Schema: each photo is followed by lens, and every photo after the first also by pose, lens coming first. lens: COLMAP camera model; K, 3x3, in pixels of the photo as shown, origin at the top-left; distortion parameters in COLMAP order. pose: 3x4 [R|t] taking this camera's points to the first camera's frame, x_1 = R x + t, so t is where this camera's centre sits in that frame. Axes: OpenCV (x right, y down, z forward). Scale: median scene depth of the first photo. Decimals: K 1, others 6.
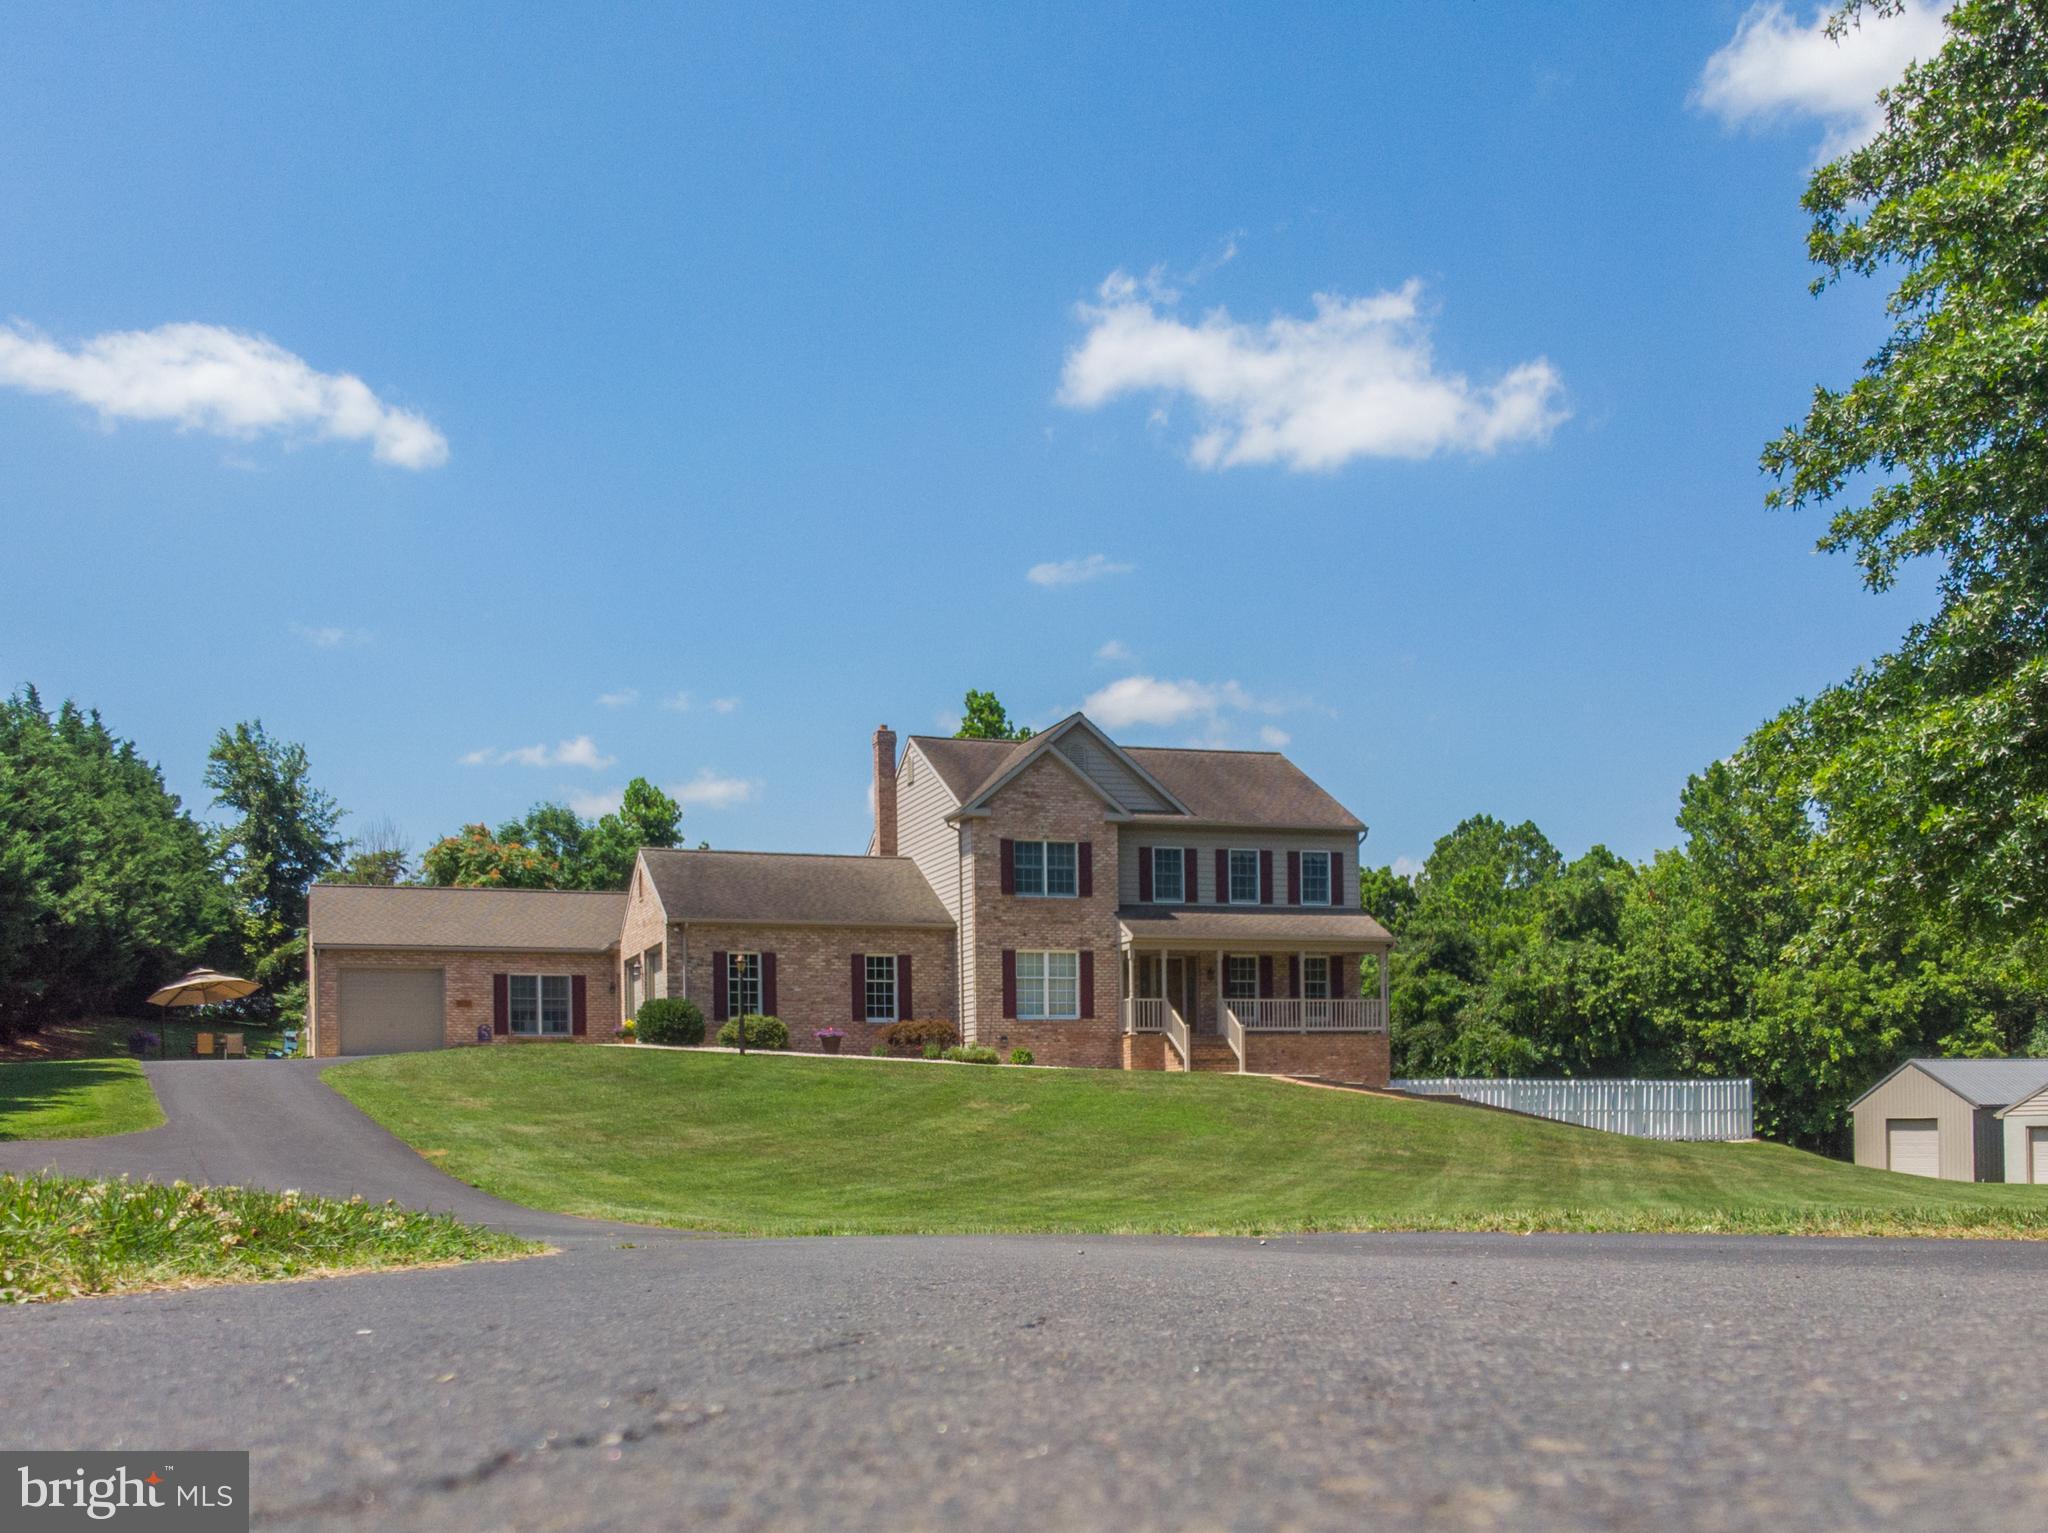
lens RADIAL K [[2213.5, 0, 1024.1], [0, 2213.5, 1126.9], [0, 0, 1]] dist [0.097904, -0.407326]
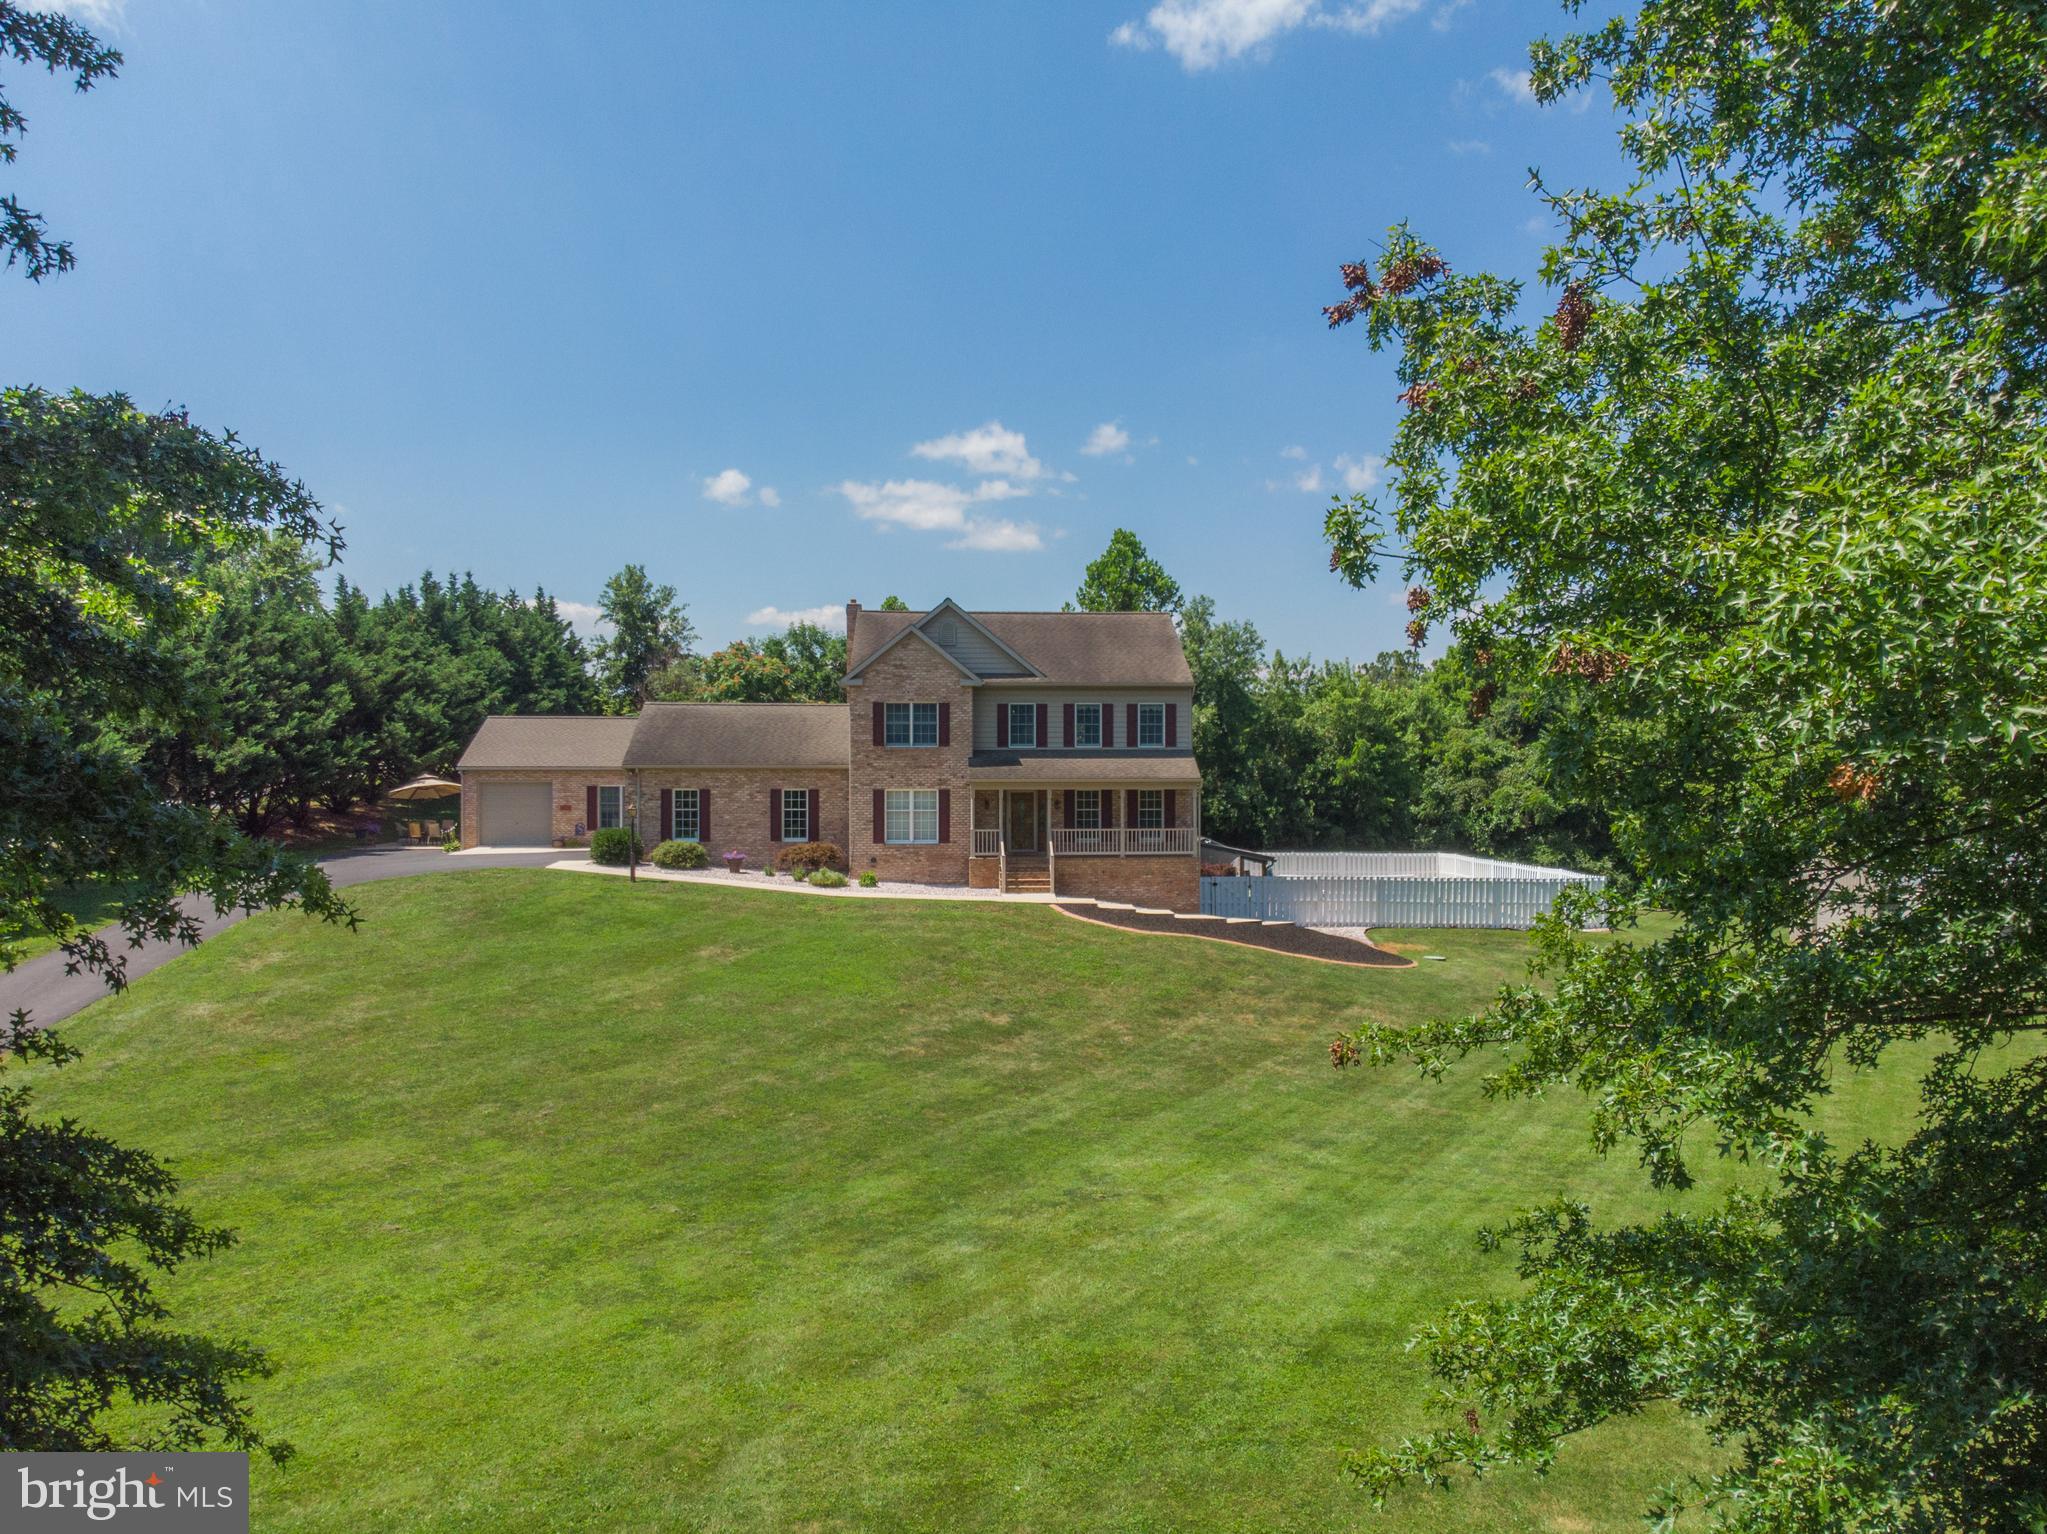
lens RADIAL K [[1493.7, 0, 1022.5], [0, 1493.7, 776.4], [0, 0, 1]] dist [0.087781, -0.196965]
pose [[0.962750, 0.013380, -0.270060, 0.292508], [-0.011855, 0.999903, 0.007276, -0.091193], [0.270132, -0.003804, 0.962816, 0.191117]]
